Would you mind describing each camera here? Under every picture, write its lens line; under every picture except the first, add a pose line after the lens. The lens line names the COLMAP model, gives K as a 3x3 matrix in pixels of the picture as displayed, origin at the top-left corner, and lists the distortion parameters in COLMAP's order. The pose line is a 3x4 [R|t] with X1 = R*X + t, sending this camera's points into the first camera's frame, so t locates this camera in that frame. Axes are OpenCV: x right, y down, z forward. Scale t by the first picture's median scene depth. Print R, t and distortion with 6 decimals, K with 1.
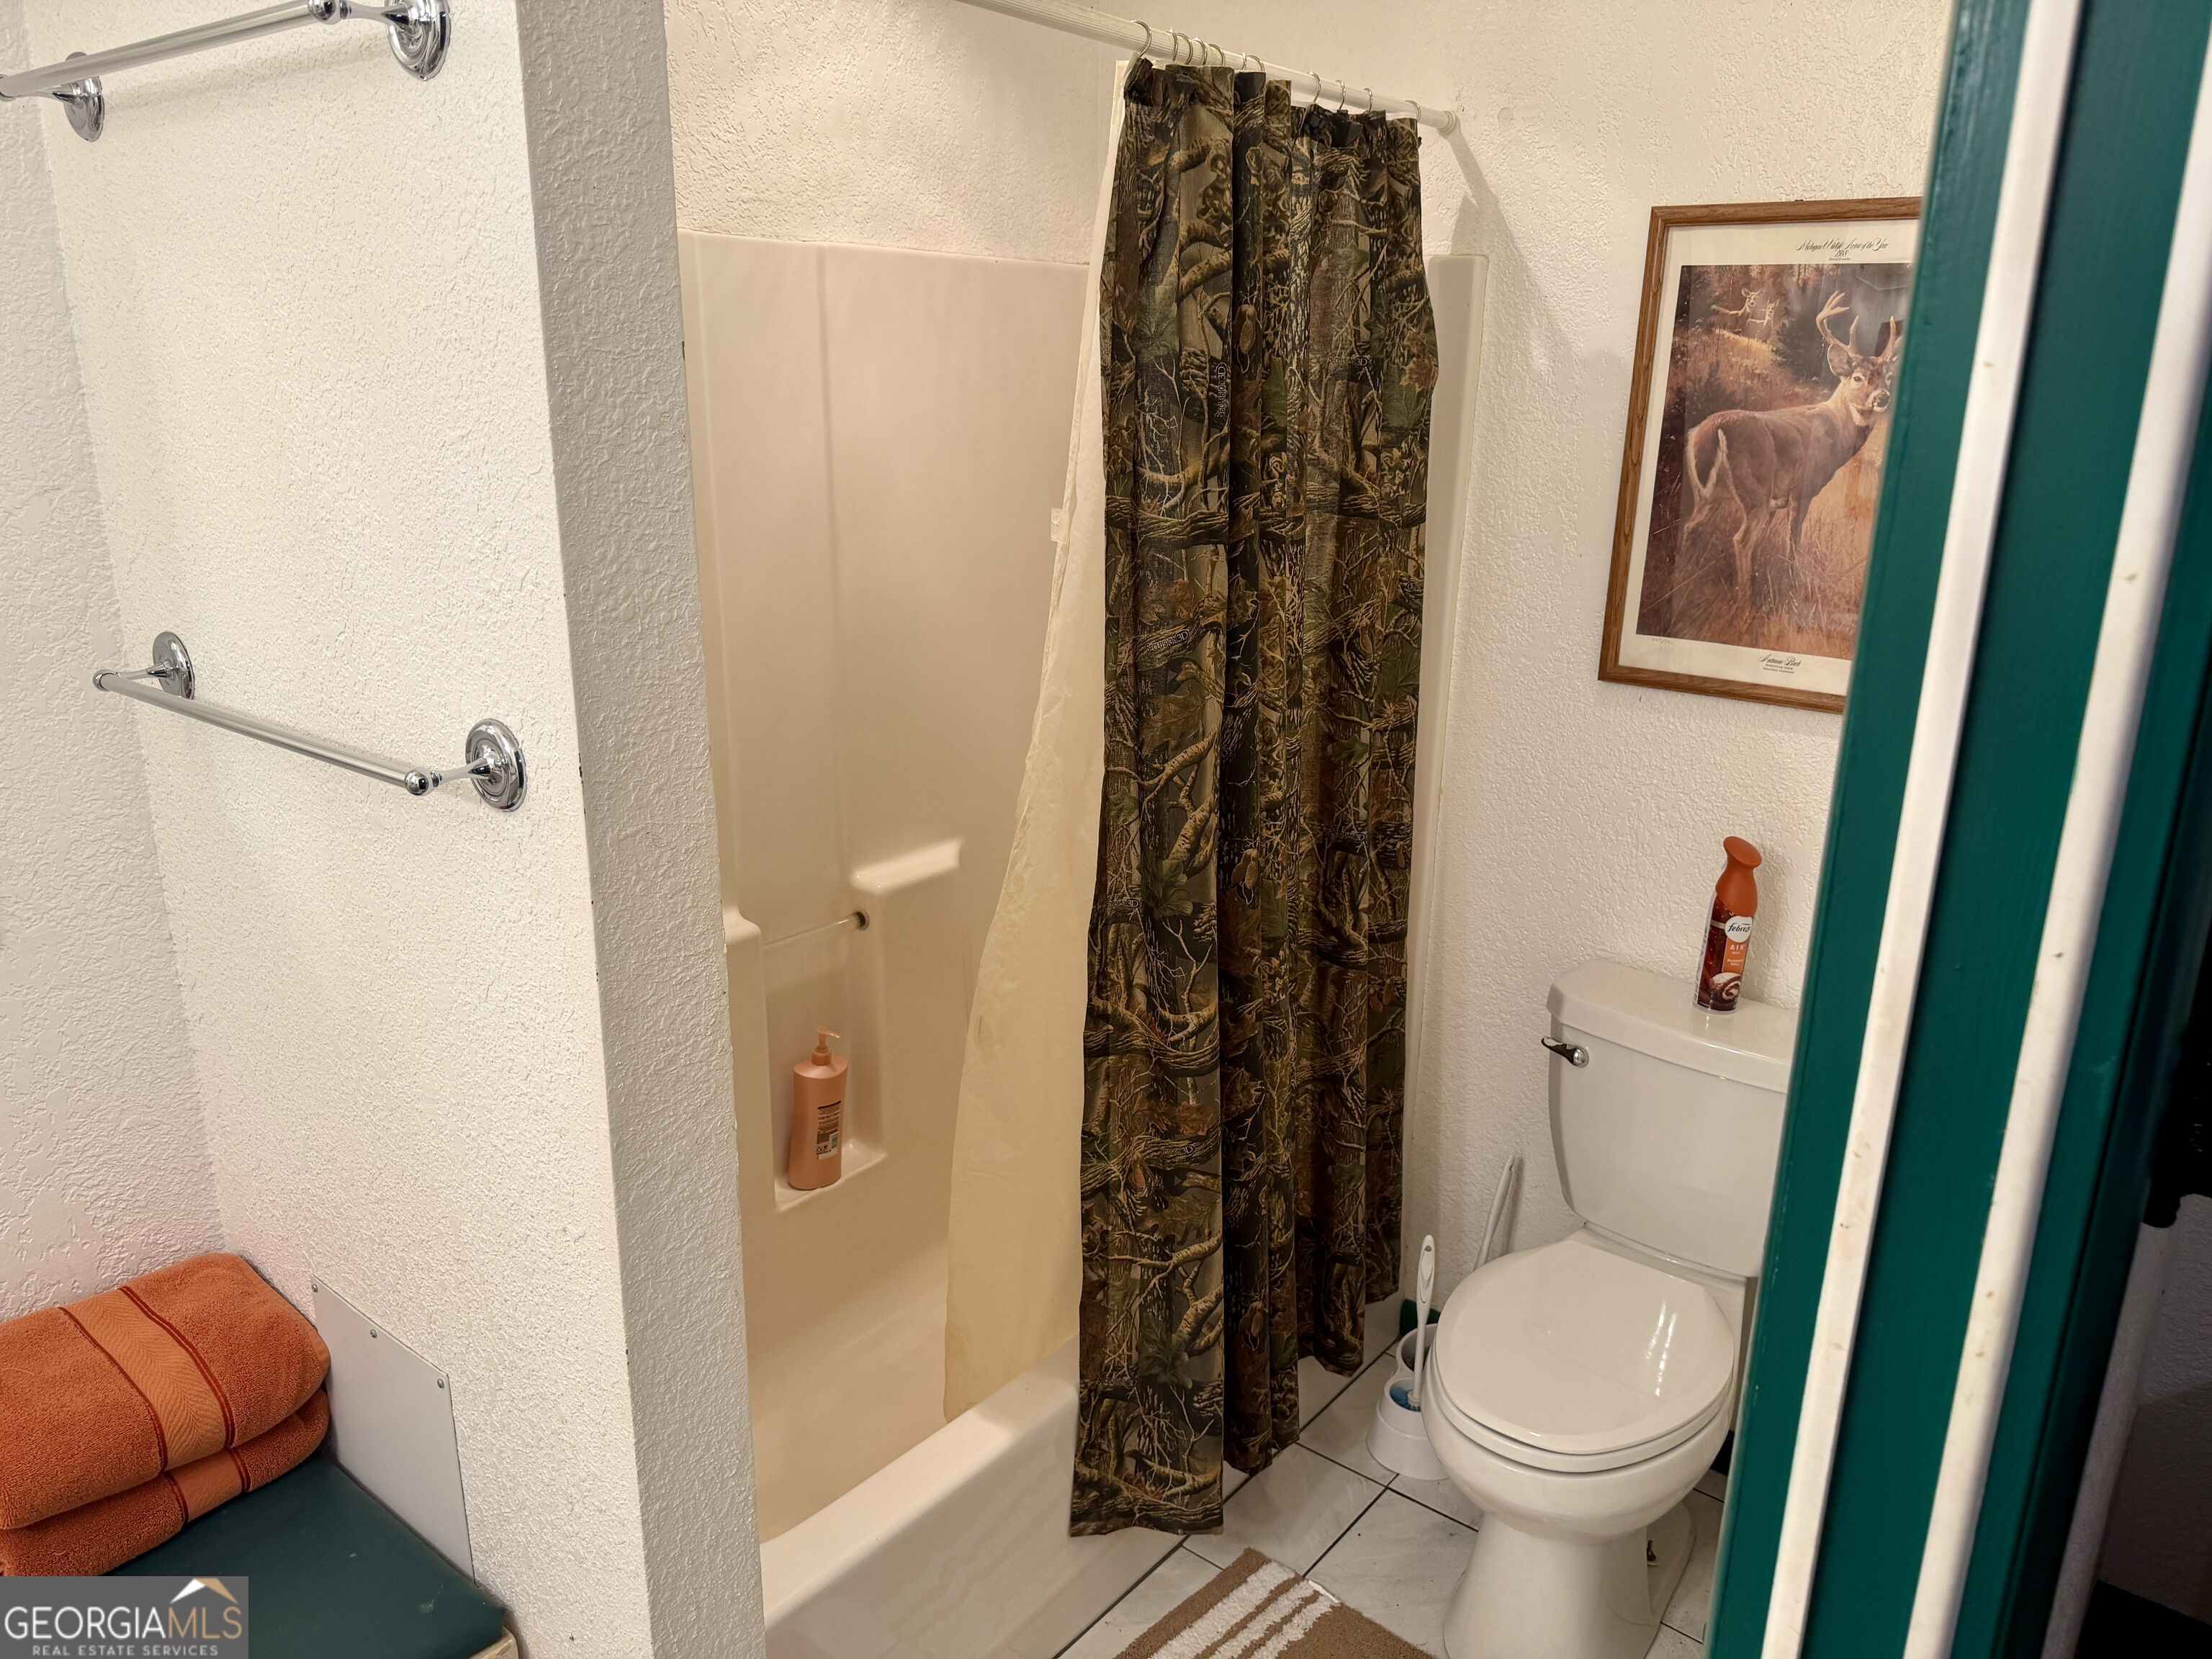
lens RADIAL K [[1567.6, 0, 1100.0], [0, 1567.6, 843.9], [0, 0, 1]] dist [0.058094, -0.045886]
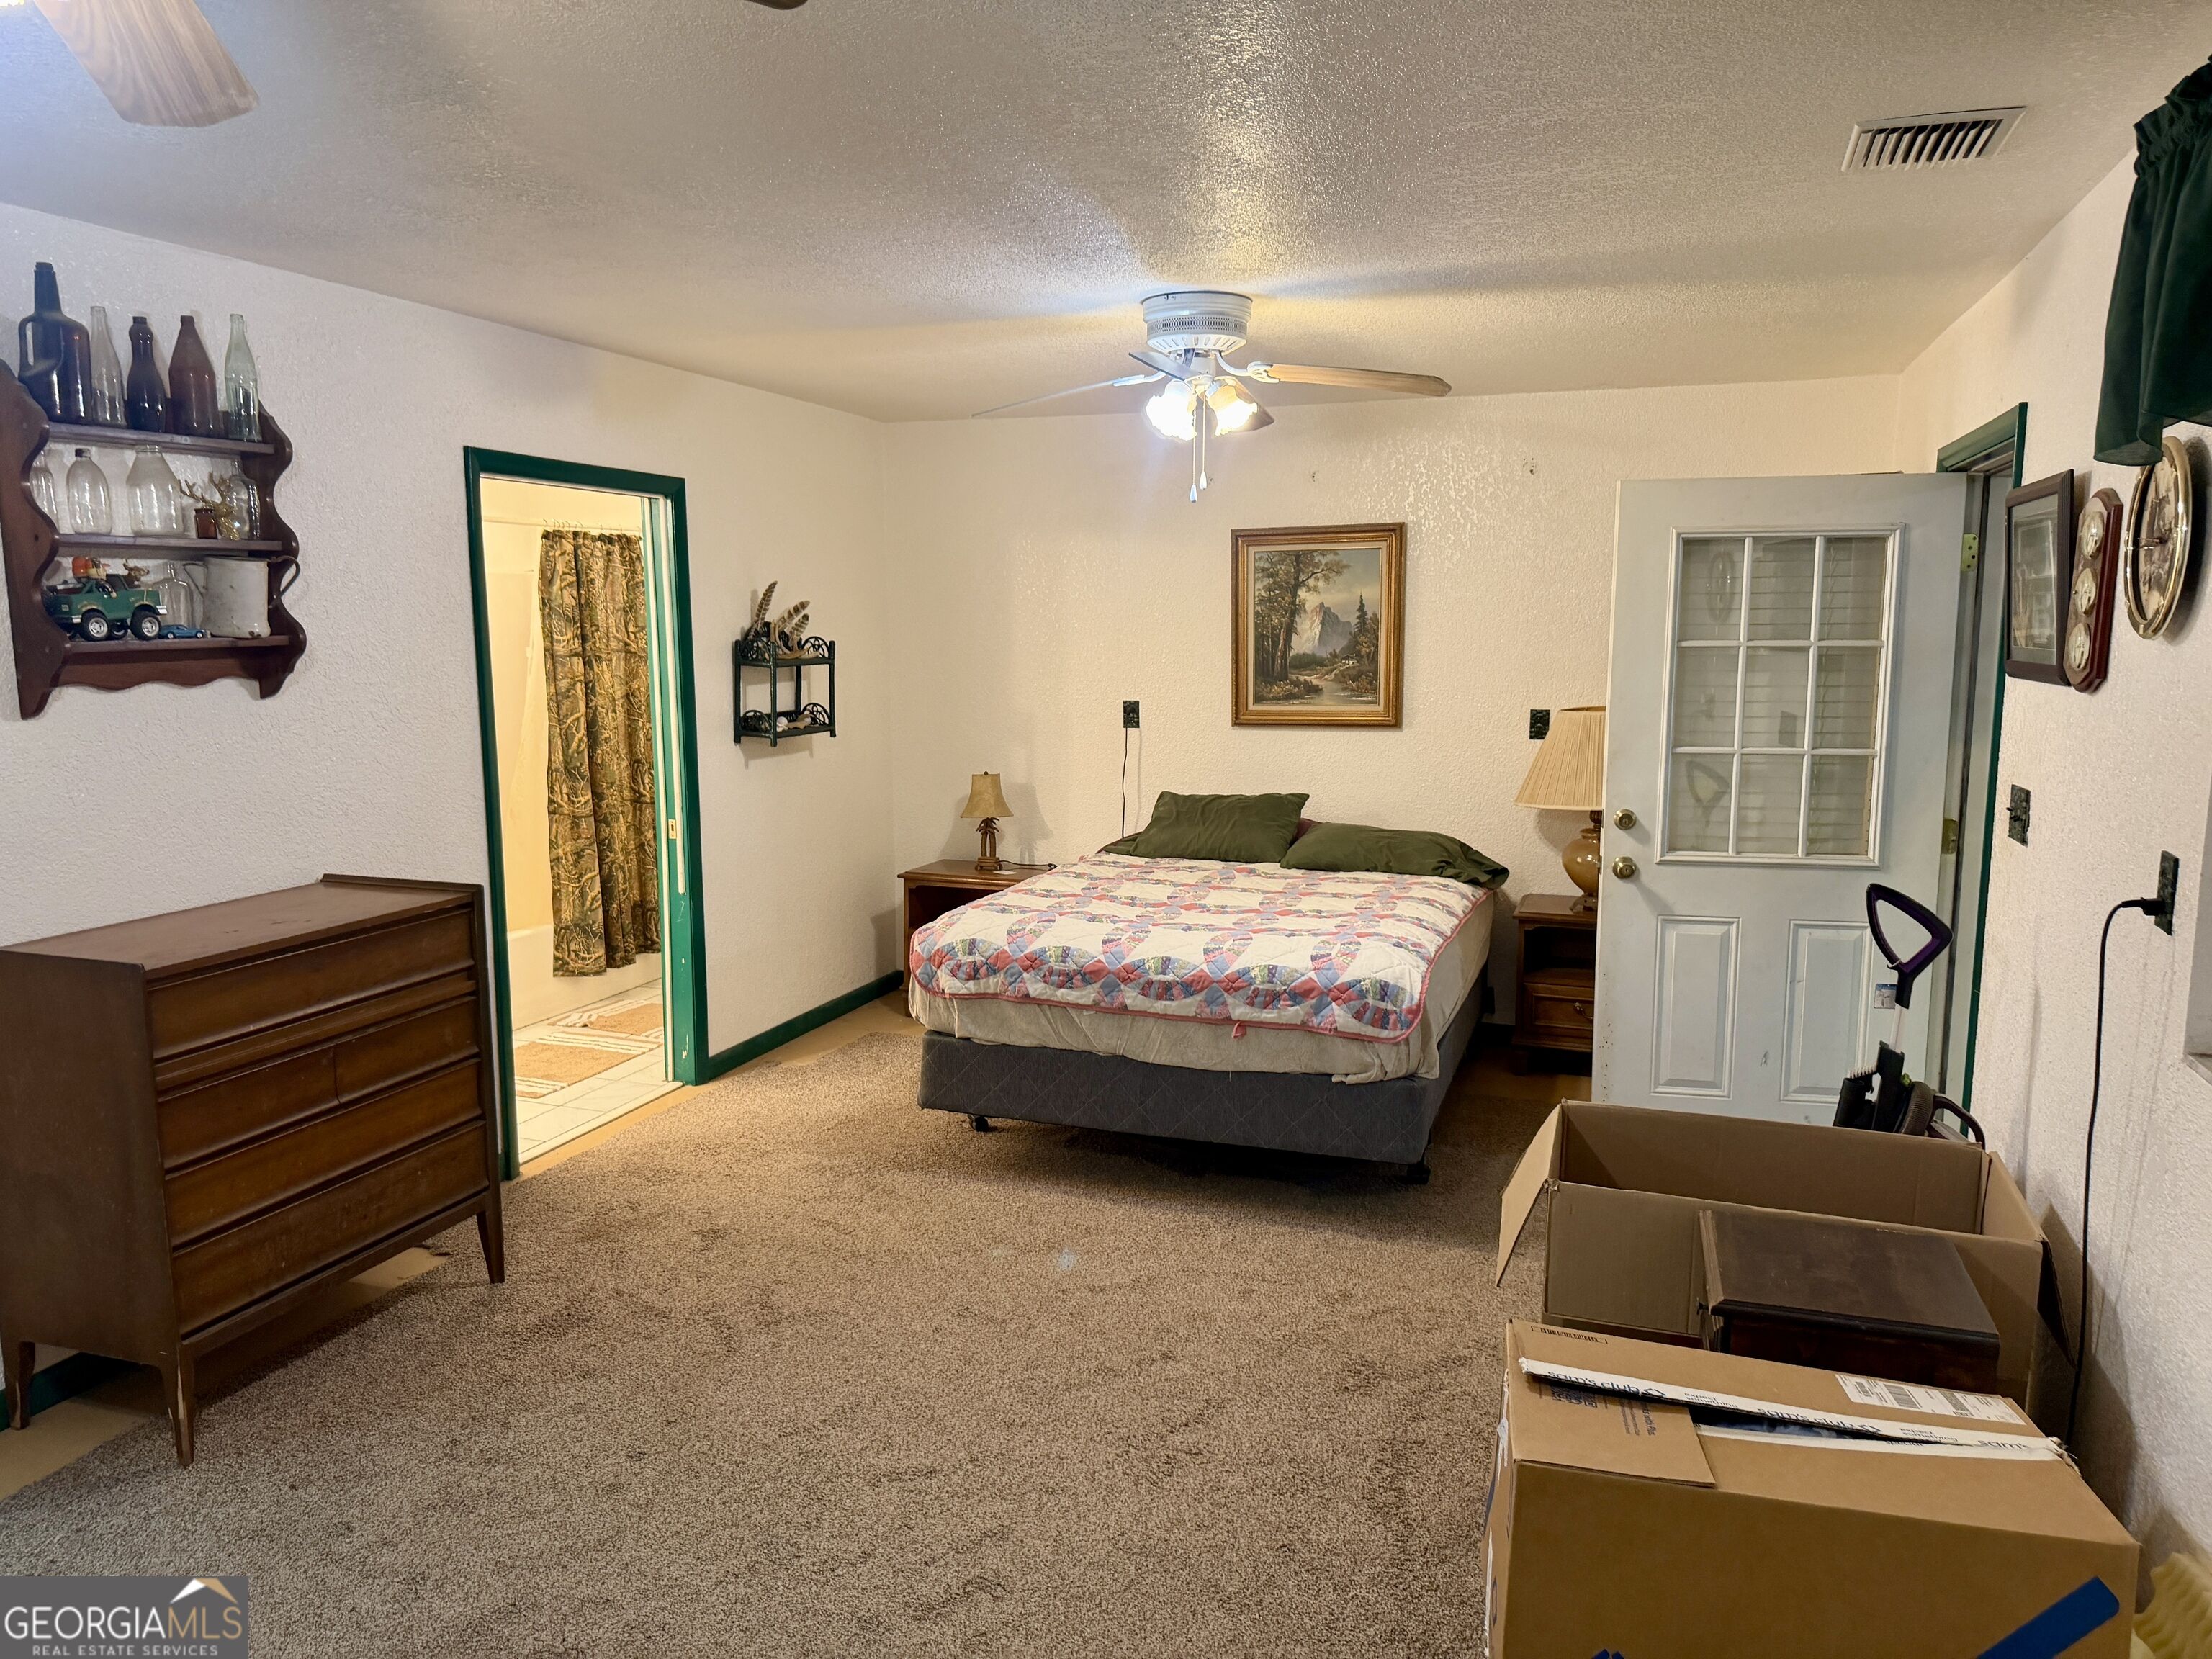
lens RADIAL K [[1567.6, 0, 1119.2], [0, 1567.6, 834.8], [0, 0, 1]] dist [0.058094, -0.045886]
pose [[0.938862, -0.062246, 0.338621, -0.008645], [0.111973, 0.985258, -0.129343, 0.727366], [-0.325577, 0.159351, 0.931991, -2.397260]]
